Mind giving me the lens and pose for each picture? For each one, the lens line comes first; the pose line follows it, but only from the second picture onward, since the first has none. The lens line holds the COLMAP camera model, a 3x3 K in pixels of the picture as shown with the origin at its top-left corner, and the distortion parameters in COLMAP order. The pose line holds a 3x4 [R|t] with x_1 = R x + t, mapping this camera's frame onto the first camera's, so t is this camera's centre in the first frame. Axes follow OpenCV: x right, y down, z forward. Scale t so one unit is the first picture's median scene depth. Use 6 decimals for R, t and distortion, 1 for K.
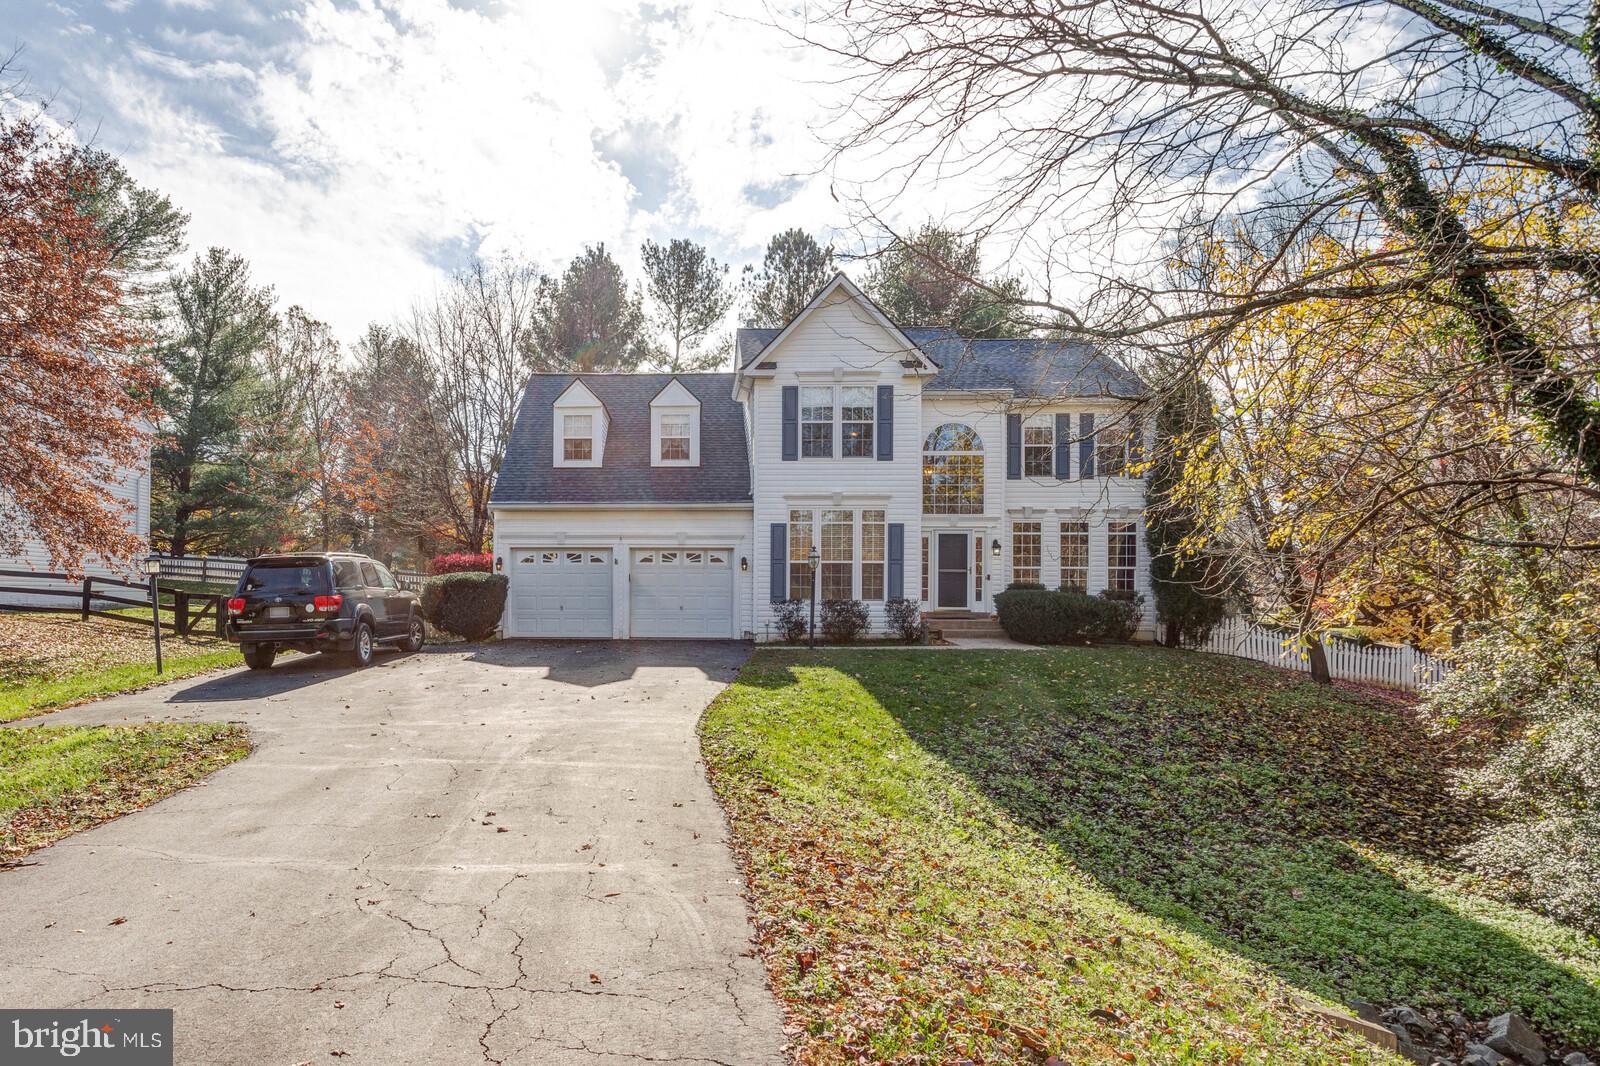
lens RADIAL K [[779.8, 0, 800.3], [0, 779.8, 539.6], [0, 0, 1]] dist [0.013210, 0.002253]
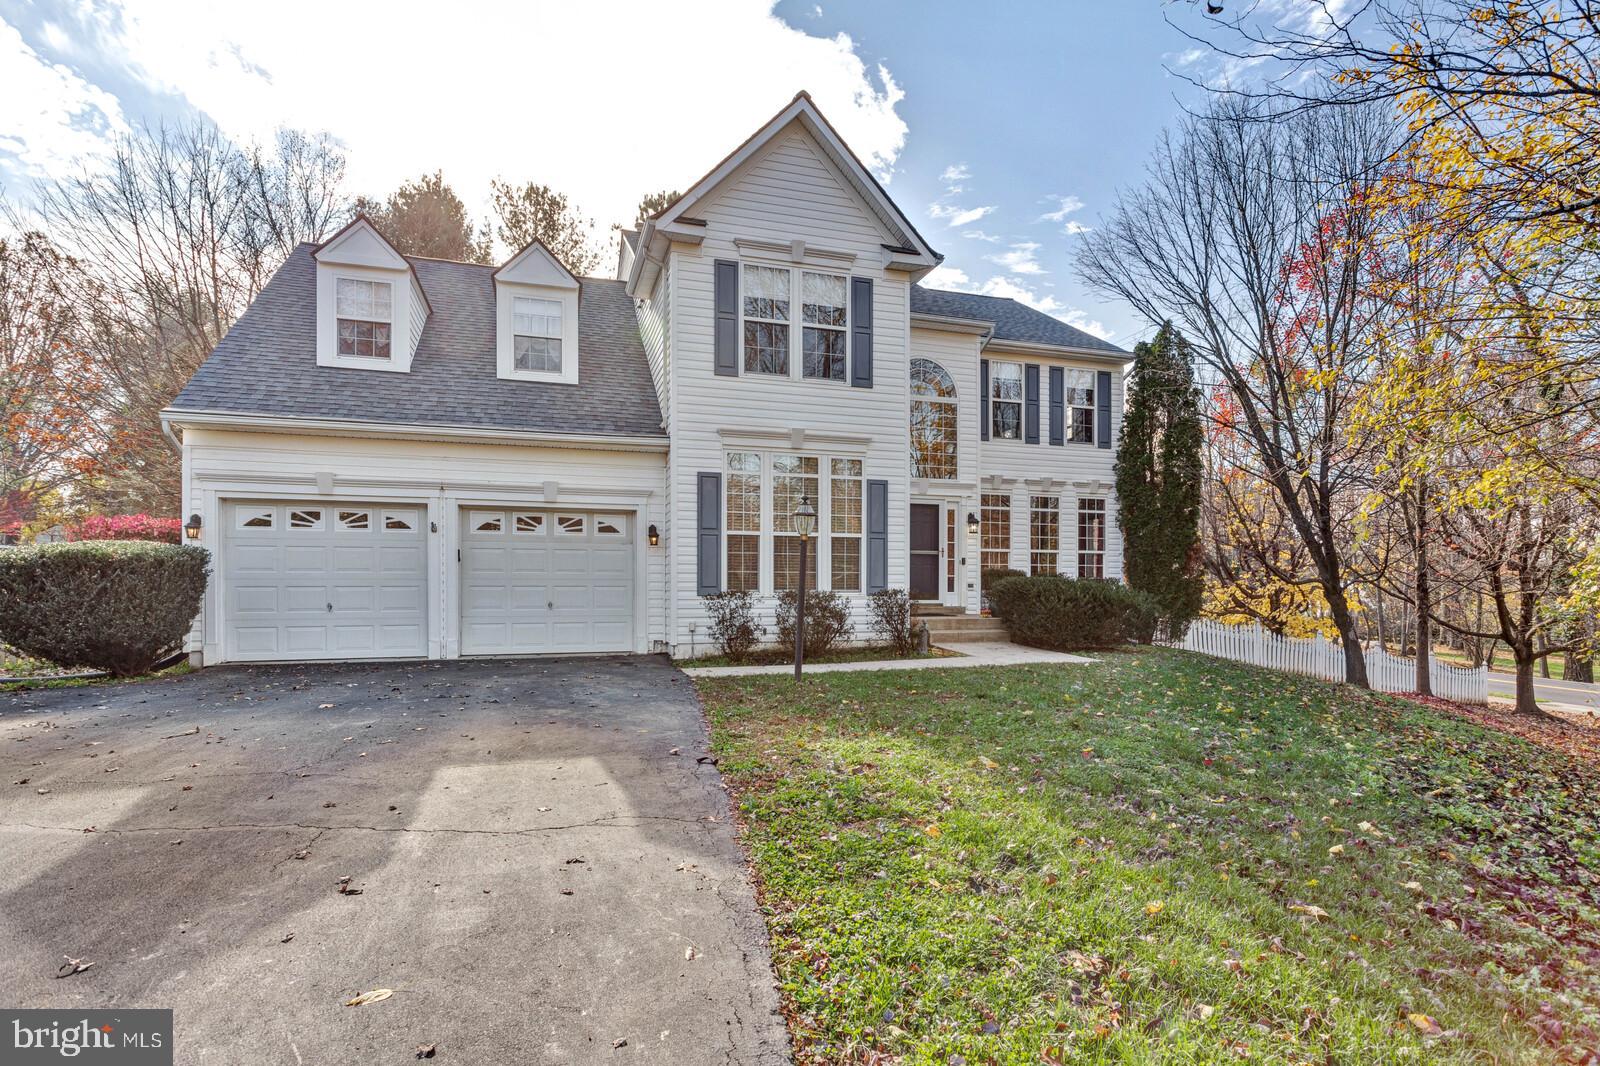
lens RADIAL K [[779.8, 0, 824.2], [0, 779.8, 555.7], [0, 0, 1]] dist [0.013210, 0.002253]
pose [[0.980327, 0.003356, 0.197353, -0.059994], [-0.009435, 0.999509, 0.029873, 0.026965], [-0.197156, -0.031147, 0.979877, 0.341286]]
